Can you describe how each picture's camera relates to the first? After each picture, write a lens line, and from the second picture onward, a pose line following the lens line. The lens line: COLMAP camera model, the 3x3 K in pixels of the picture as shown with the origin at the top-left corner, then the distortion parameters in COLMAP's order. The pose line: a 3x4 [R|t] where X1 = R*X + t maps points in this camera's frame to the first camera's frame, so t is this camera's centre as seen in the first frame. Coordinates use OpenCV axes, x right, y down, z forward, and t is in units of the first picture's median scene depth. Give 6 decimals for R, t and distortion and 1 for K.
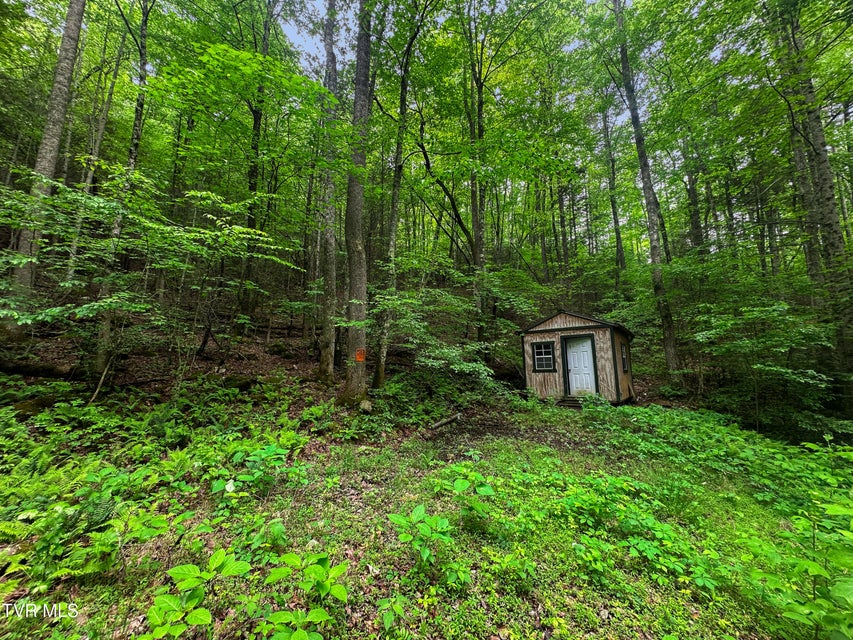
lens RADIAL K [[339.3, 0, 426.9], [0, 339.3, 319.6], [0, 0, 1]] dist [0.002183, 0.000204]
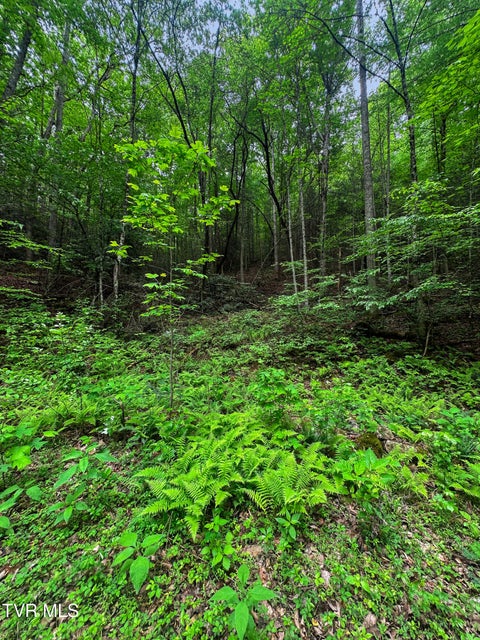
lens RADIAL K [[254.6, 0, 240.0], [0, 254.6, 319.9], [0, 0, 1]] dist [0.002183, 0.000204]
pose [[0.217651, -0.069788, -0.973529, -0.099212], [0.158969, 0.986656, -0.035189, 0.003847], [0.962994, -0.147102, 0.225841, 0.024892]]
